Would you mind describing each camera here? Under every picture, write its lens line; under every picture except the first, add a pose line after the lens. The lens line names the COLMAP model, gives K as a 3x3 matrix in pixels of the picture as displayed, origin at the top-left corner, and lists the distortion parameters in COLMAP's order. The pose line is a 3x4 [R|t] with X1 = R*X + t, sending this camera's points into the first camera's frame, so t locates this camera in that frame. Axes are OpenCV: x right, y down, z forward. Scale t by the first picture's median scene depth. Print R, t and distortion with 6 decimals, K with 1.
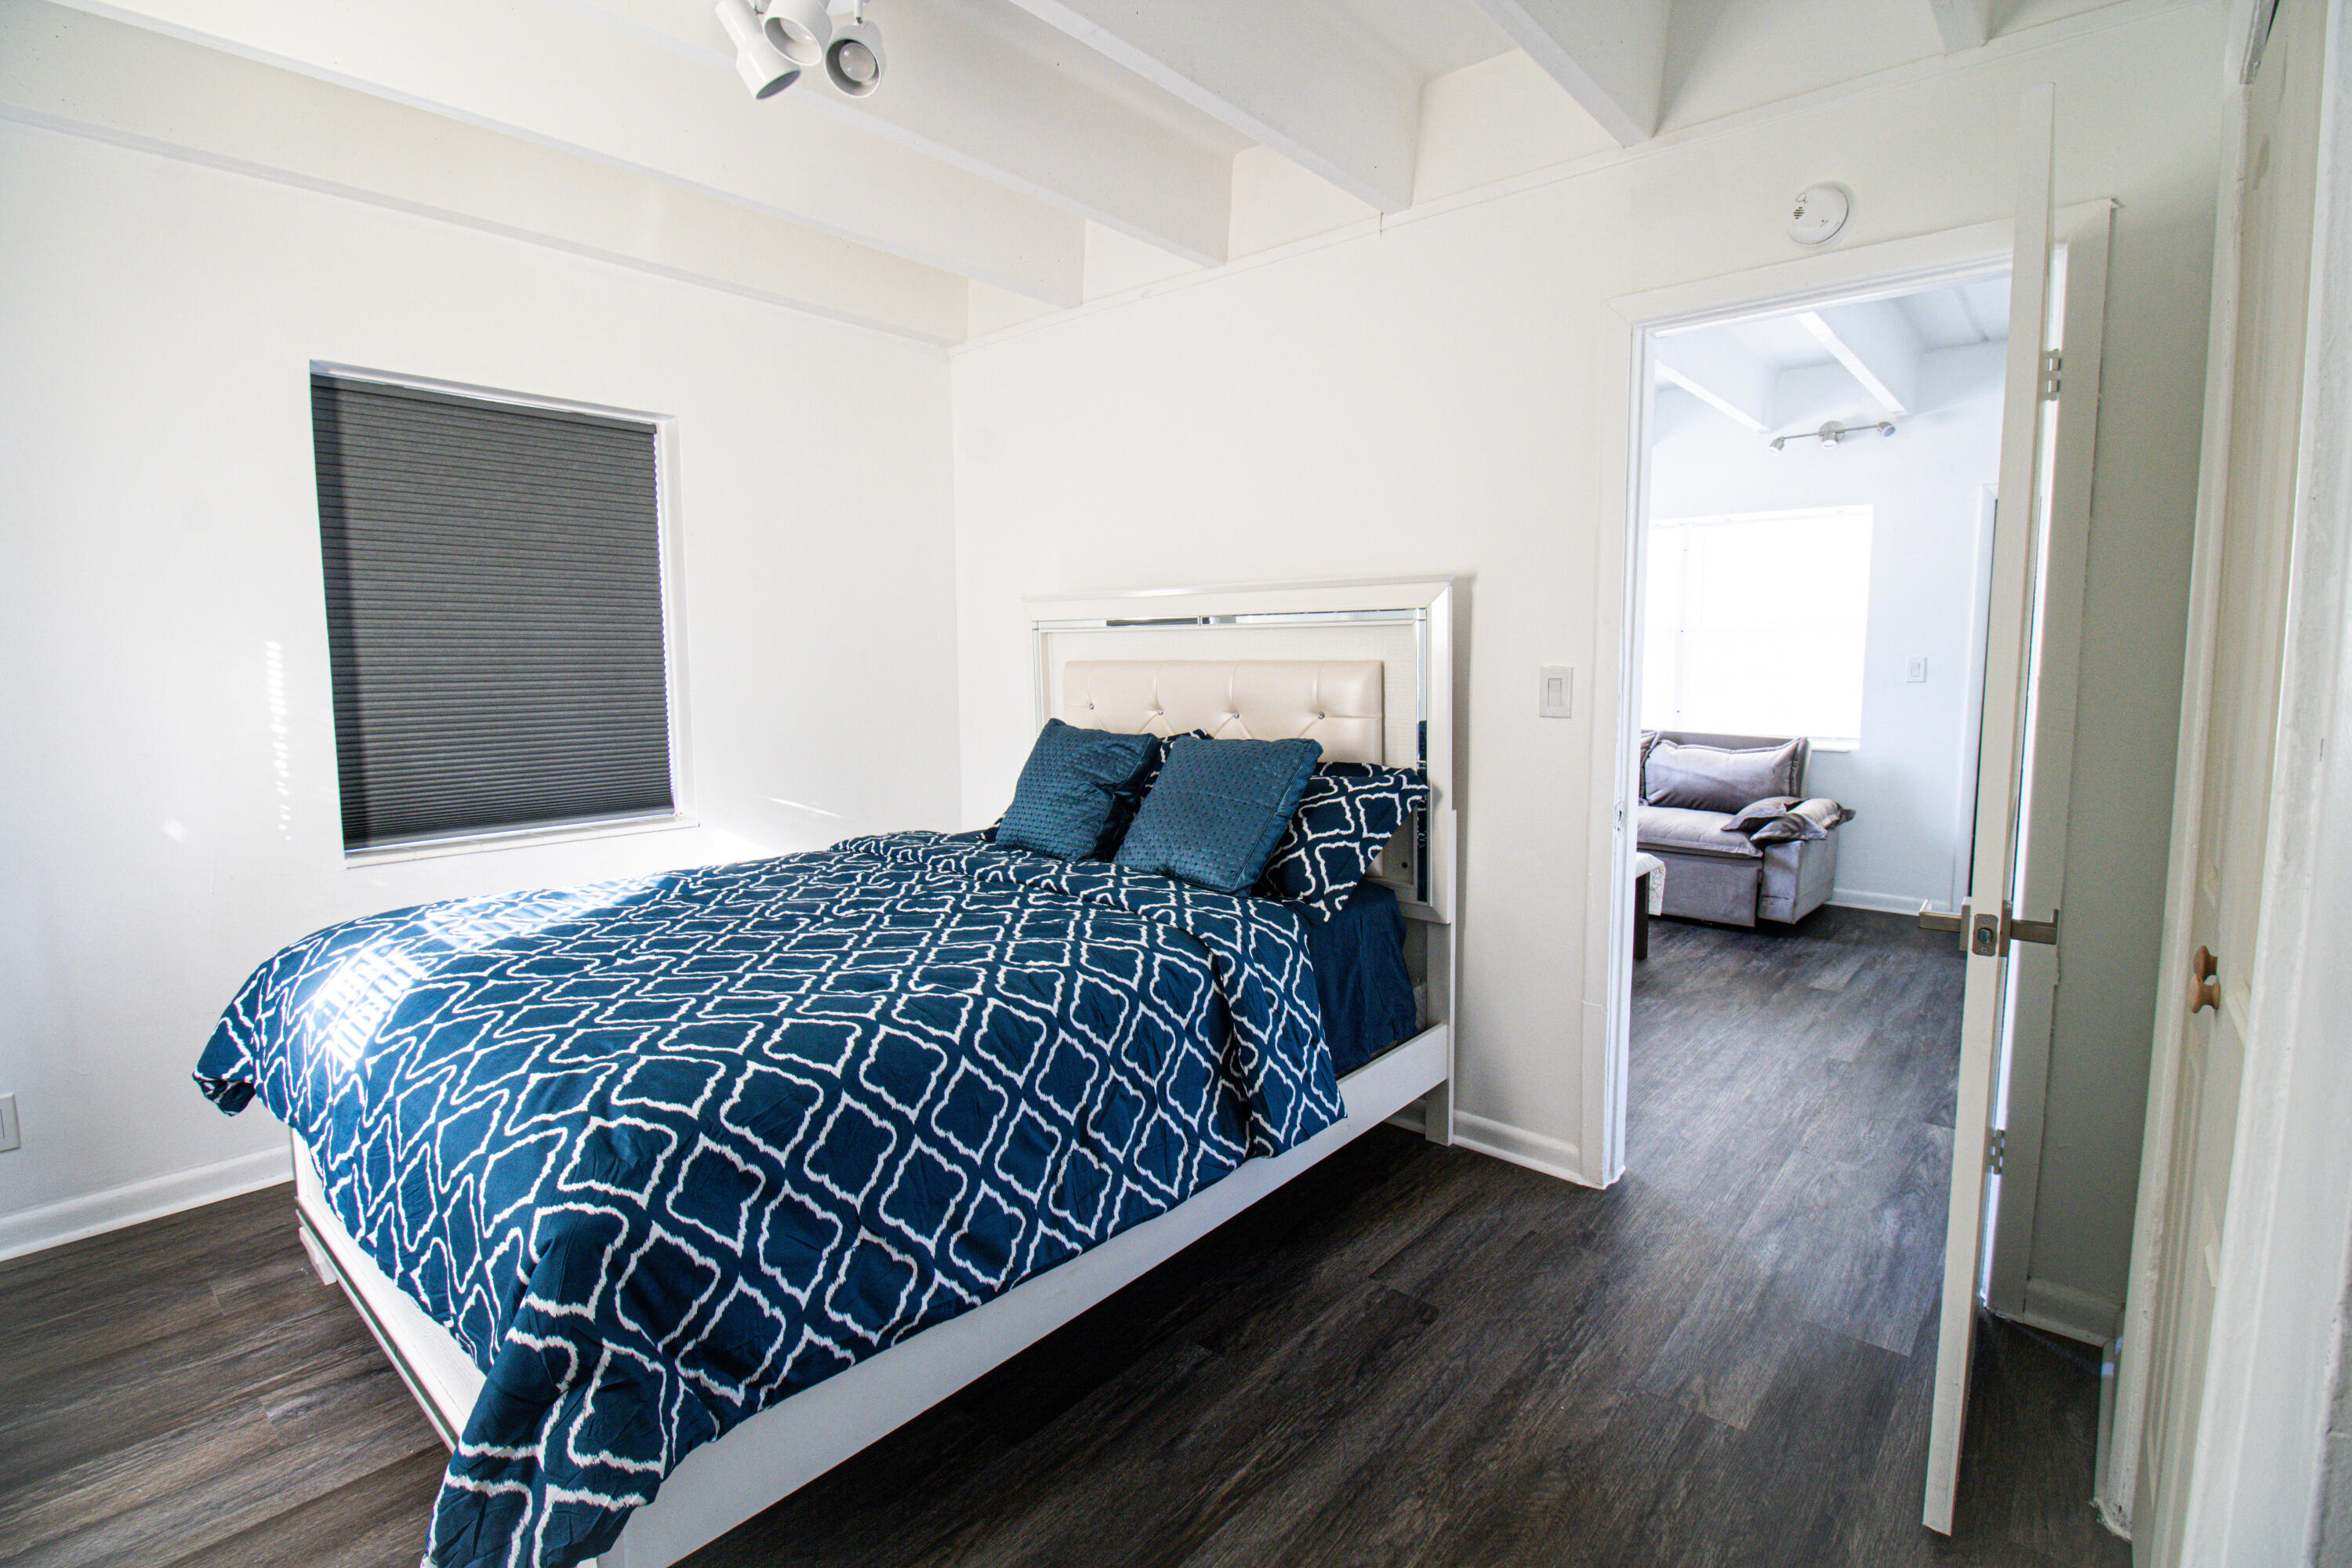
lens RADIAL K [[1092.4, 0, 1176.1], [0, 1092.4, 775.4], [0, 0, 1]] dist [-0.005863, -0.000644]
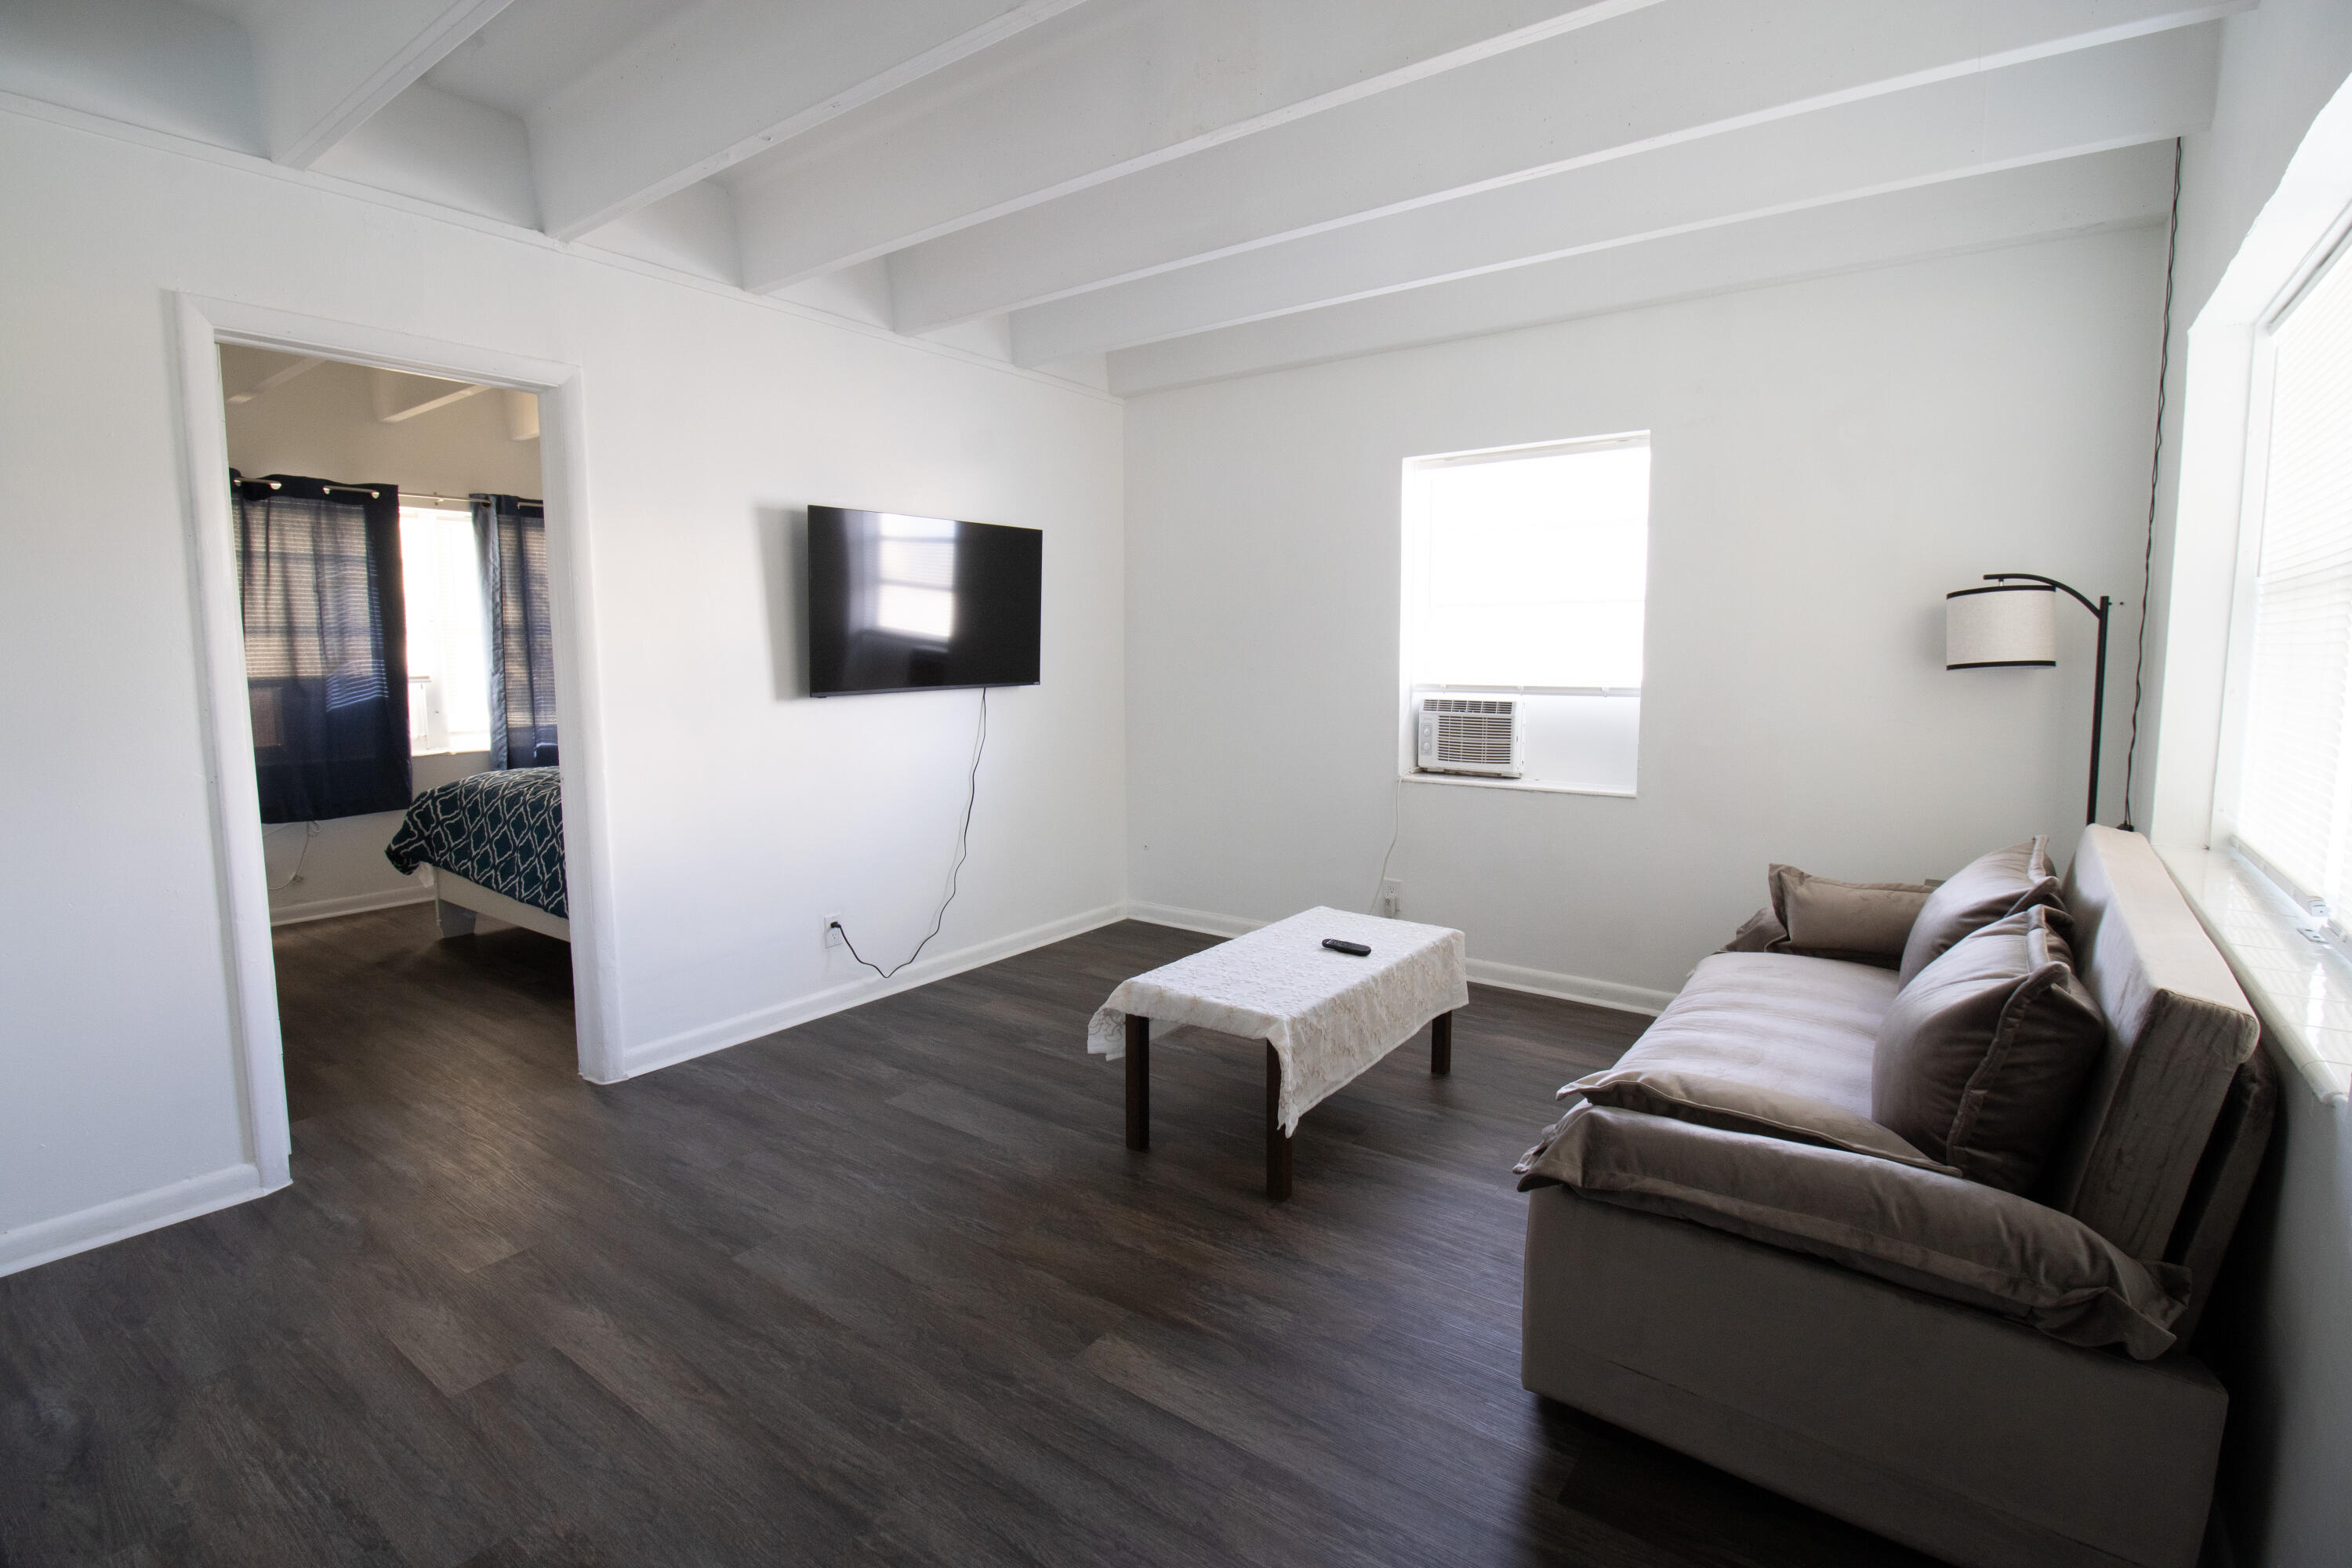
lens RADIAL K [[1092.4, 0, 1175.6], [0, 1092.4, 771.4], [0, 0, 1]] dist [-0.005863, -0.000644]
pose [[0.063910, 0.116389, -0.991145, 1.092225], [-0.109624, 0.987984, 0.108949, -0.043385], [0.991916, 0.101690, 0.075902, 1.121458]]
